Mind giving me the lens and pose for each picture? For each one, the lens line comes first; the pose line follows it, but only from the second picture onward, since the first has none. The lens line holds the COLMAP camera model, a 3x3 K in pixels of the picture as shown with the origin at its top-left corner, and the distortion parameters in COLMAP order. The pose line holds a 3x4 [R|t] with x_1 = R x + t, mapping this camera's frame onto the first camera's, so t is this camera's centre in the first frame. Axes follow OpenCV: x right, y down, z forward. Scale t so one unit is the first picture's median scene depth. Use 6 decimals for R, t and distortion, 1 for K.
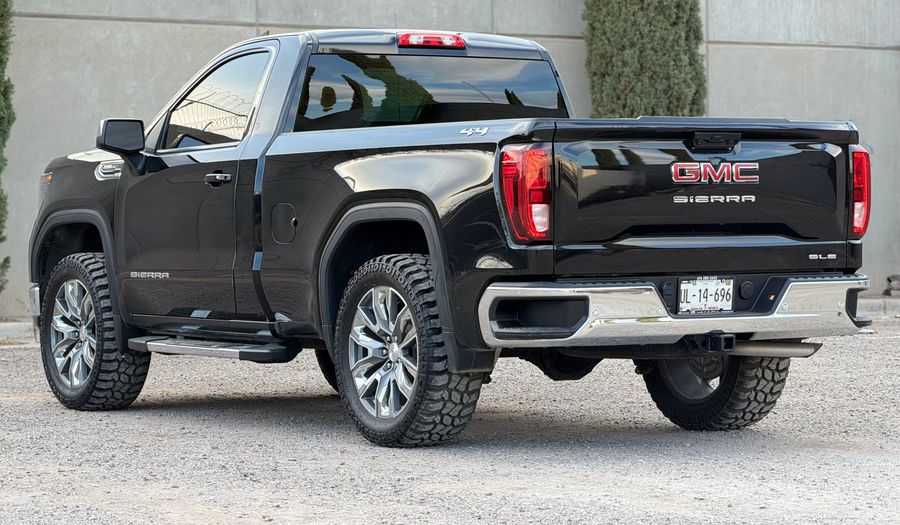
lens RADIAL K [[2770.8, 0, 450.0], [0, 2770.8, 262.5], [0, 0, 1]] dist [0.159903, -1.192913]
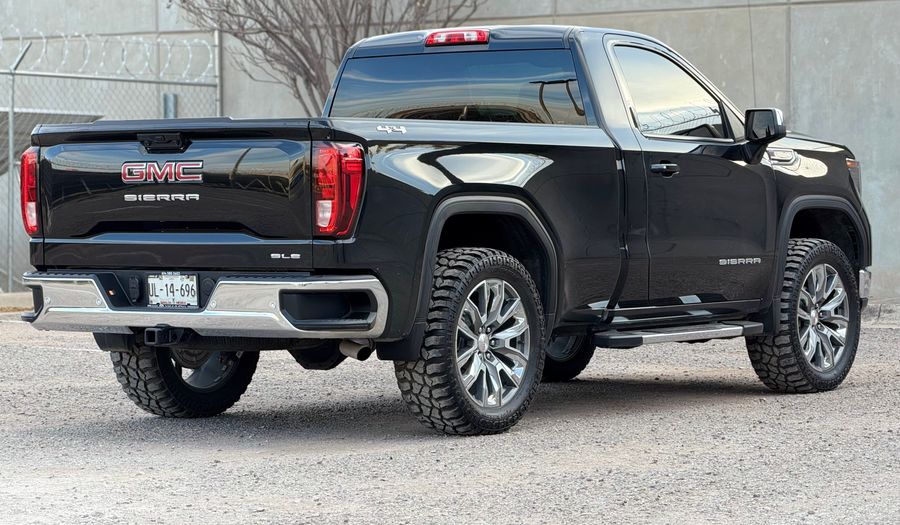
lens RADIAL K [[2770.8, 0, 450.0], [0, 2770.8, 262.5], [0, 0, 1]] dist [0.159903, -1.192913]
pose [[0.367263, 0.027678, -0.929705, 1.094448], [-0.013724, 0.999610, 0.024338, -0.025134], [0.930016, 0.003821, 0.367499, 0.714433]]
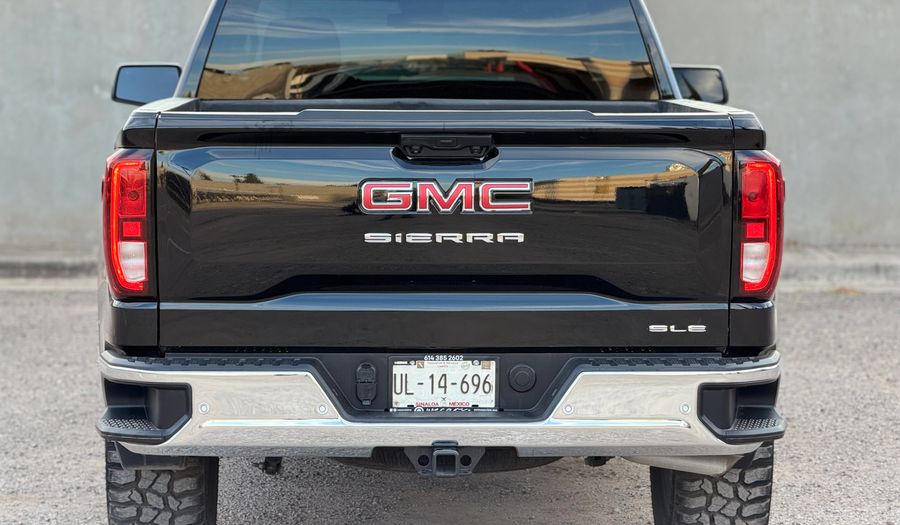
lens RADIAL K [[2770.8, 0, 450.0], [0, 2770.8, 262.5], [0, 0, 1]] dist [0.159903, -1.192913]
pose [[0.857914, 0.051931, -0.511161, 0.422436], [-0.020213, 0.997520, 0.067418, -0.060074], [0.513395, -0.047507, 0.856836, 0.447400]]
